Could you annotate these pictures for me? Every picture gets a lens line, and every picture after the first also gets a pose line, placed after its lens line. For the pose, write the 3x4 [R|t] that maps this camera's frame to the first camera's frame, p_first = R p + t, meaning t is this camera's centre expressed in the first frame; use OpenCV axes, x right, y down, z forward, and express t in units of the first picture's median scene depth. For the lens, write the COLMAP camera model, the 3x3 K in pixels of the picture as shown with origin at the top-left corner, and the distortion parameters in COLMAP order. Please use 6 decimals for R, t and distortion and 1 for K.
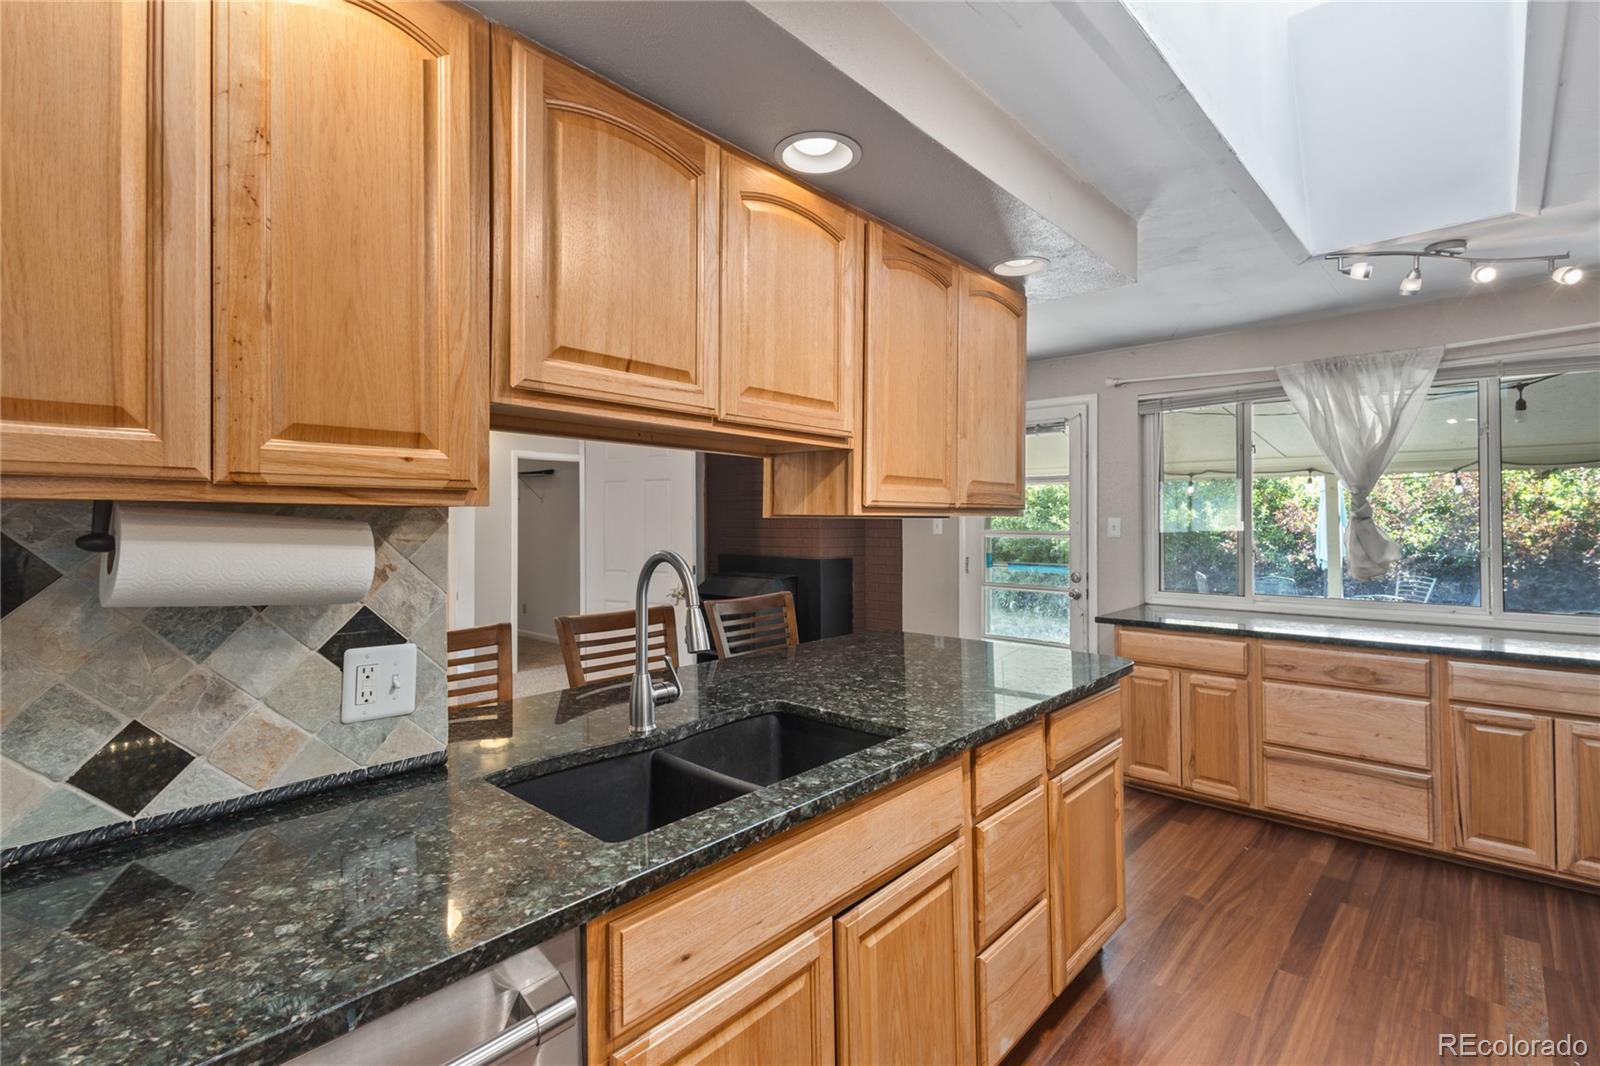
lens RADIAL K [[741.7, 0, 791.1], [0, 741.7, 514.0], [0, 0, 1]] dist [0.009864, -0.002265]
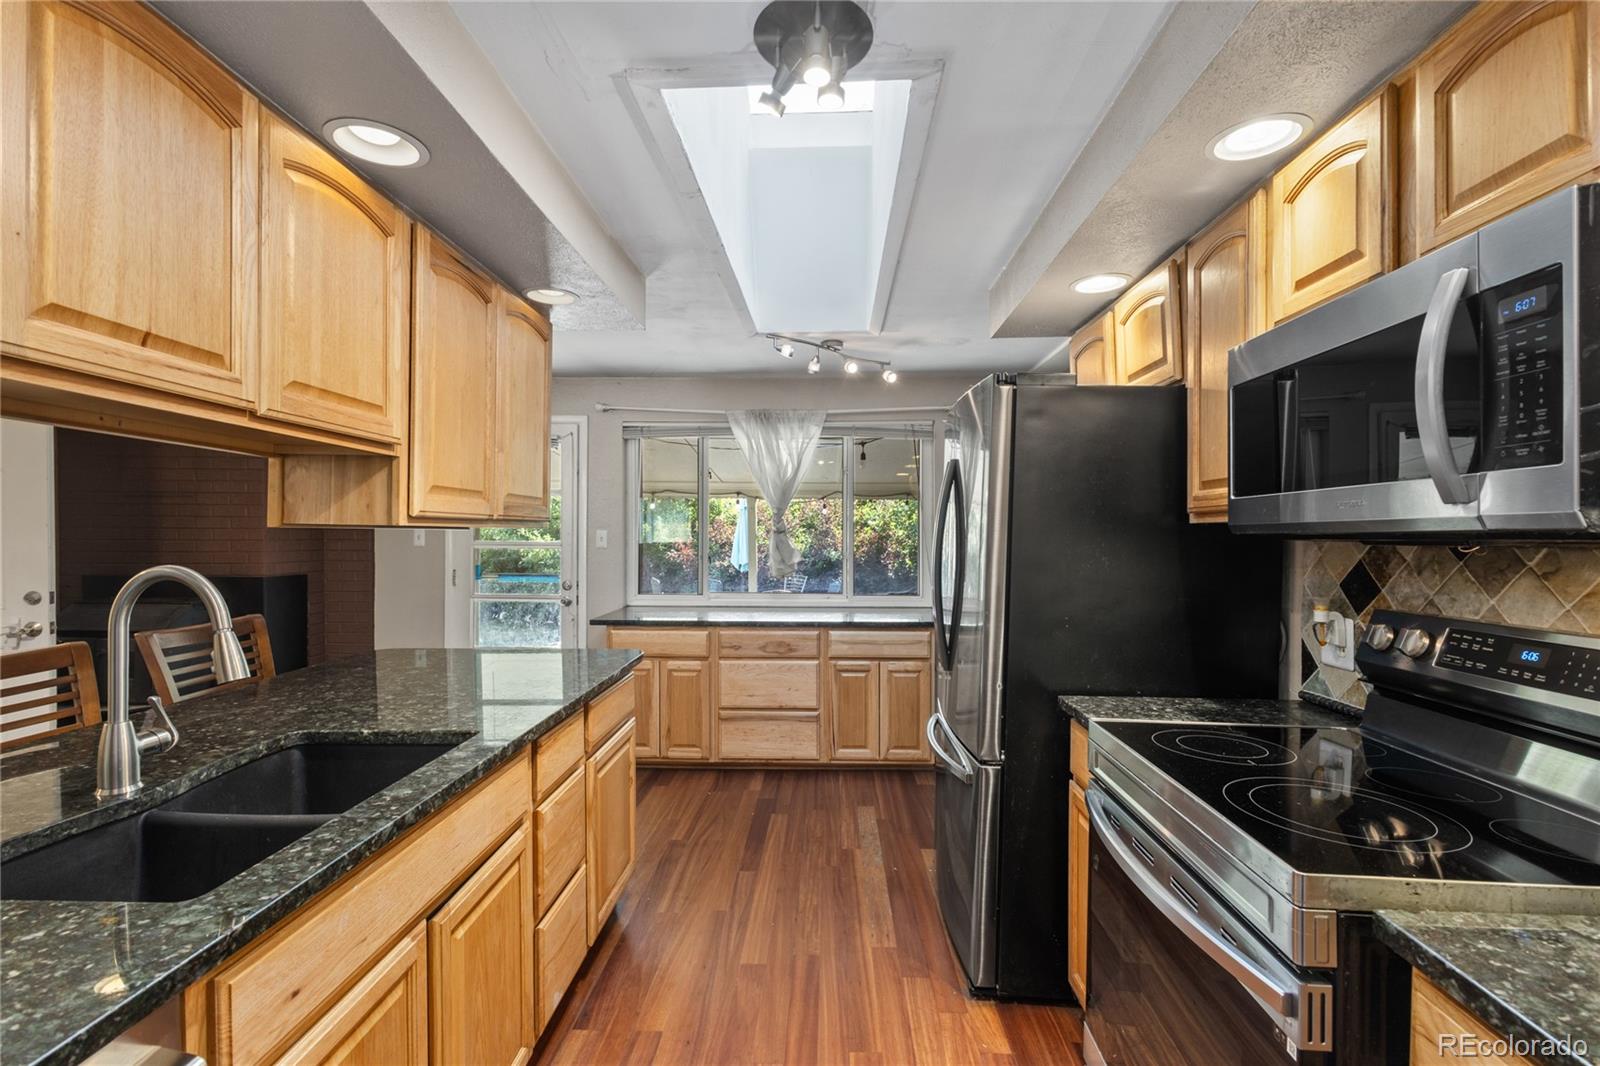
lens RADIAL K [[741.7, 0, 803.3], [0, 741.7, 537.8], [0, 0, 1]] dist [0.009864, -0.002265]
pose [[0.753369, 0.001123, 0.657597, -0.104945], [-0.012145, 0.999852, 0.012207, -0.000276], [-0.657486, -0.017183, 0.753271, -0.047409]]
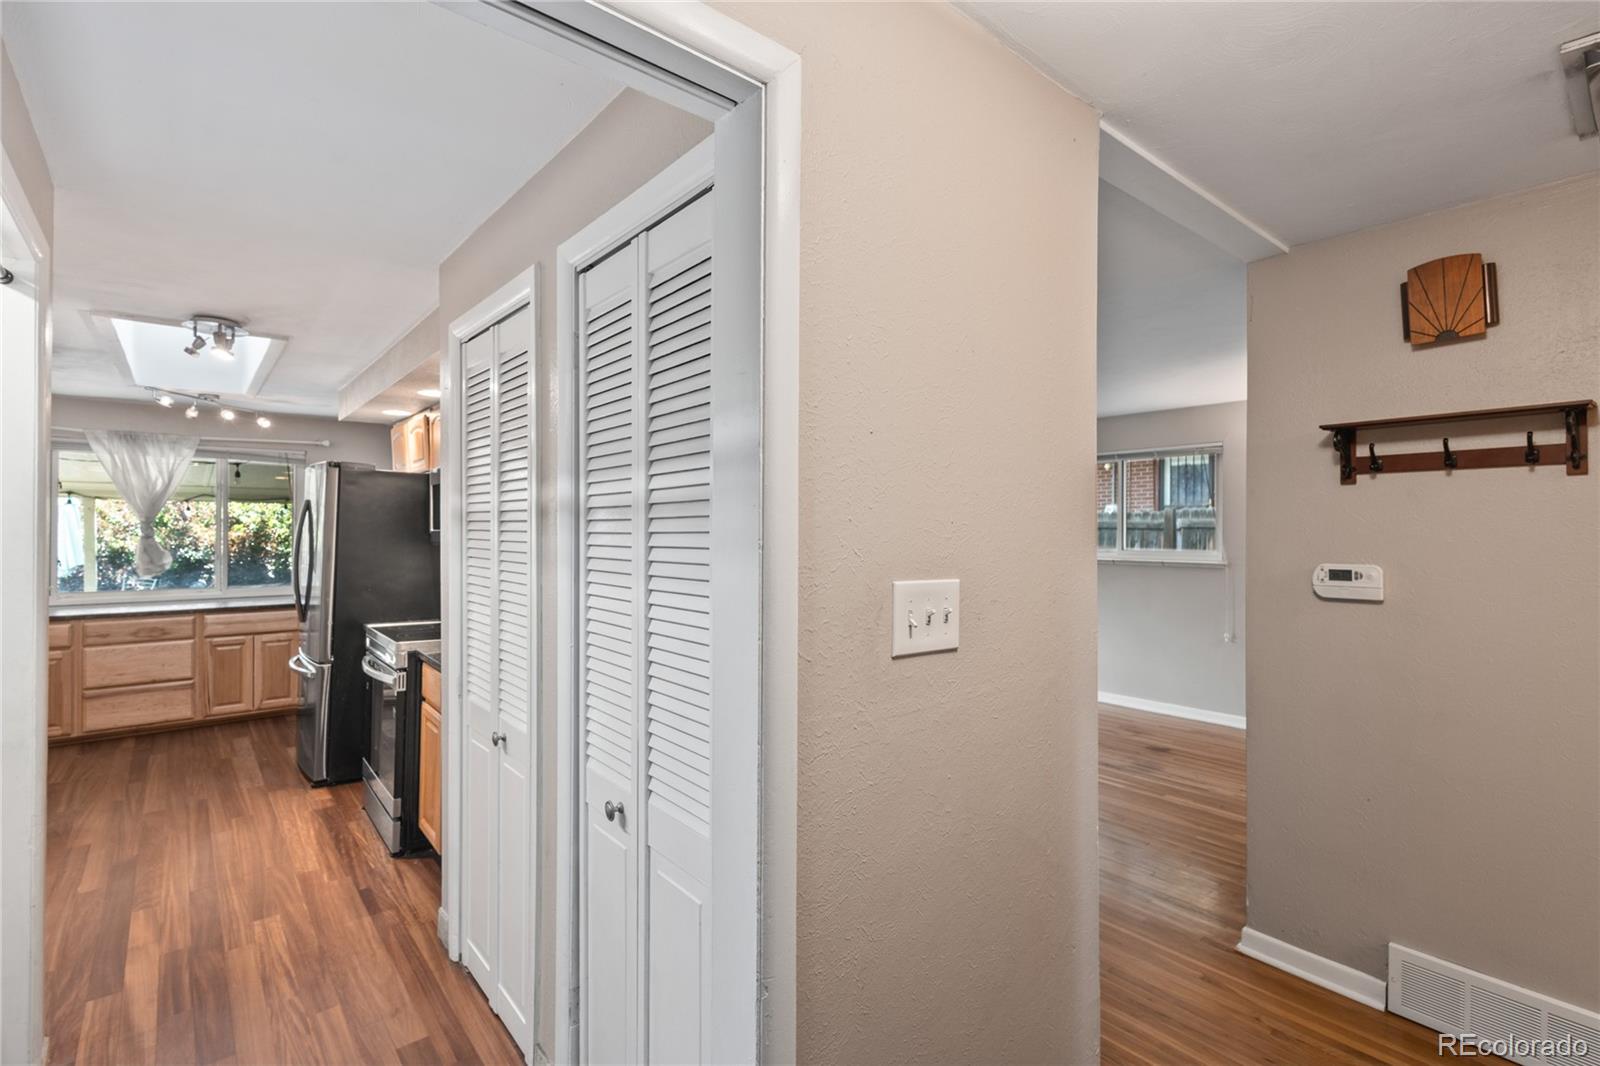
lens RADIAL K [[741.7, 0, 802.9], [0, 741.7, 527.9], [0, 0, 1]] dist [0.009864, -0.002265]
pose [[0.117935, 0.005812, 0.993004, -0.805221], [-0.016555, 0.999855, -0.003886, -0.038756], [-0.992883, -0.015981, 0.118014, -0.707042]]
